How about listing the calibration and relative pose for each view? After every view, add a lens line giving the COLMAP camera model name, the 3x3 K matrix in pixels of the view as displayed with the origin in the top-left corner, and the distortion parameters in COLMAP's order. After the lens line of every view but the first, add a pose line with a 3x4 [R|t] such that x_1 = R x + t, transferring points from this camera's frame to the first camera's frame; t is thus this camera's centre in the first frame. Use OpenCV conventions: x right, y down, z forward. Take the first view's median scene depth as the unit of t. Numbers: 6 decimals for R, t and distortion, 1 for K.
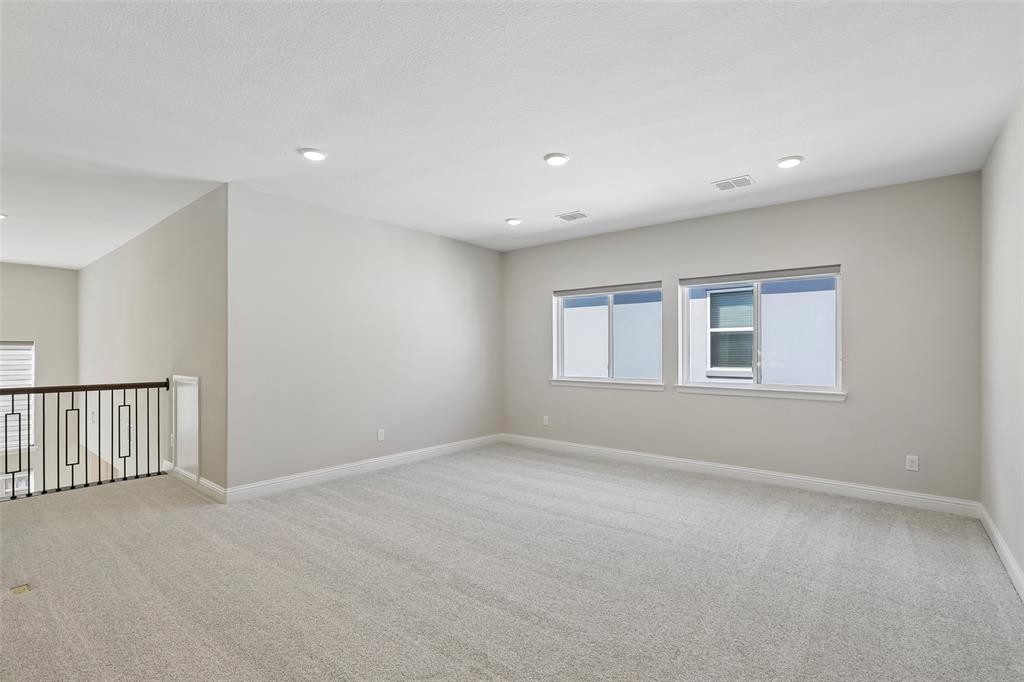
lens RADIAL K [[470.9, 0, 514.6], [0, 470.9, 348.7], [0, 0, 1]] dist [-0.016271, 0.007757]
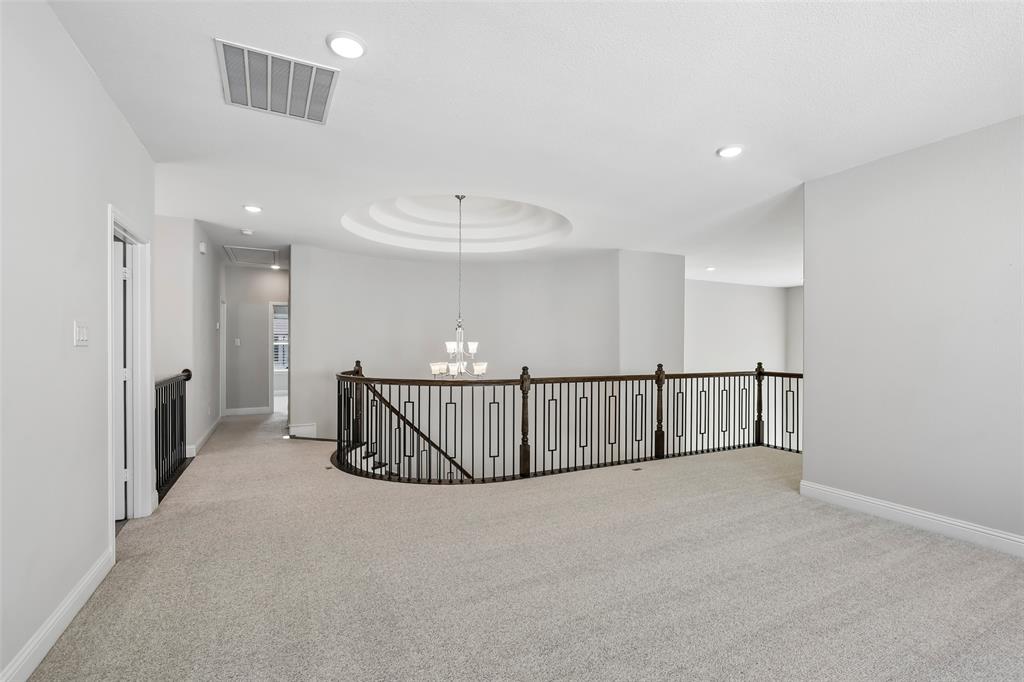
lens RADIAL K [[470.9, 0, 514.6], [0, 470.9, 348.7], [0, 0, 1]] dist [-0.016271, 0.007757]
pose [[-0.382948, 0.011571, -0.923698, 0.570853], [-0.000340, 0.999920, 0.012667, -0.003879], [0.923770, 0.005165, -0.382913, 0.798223]]
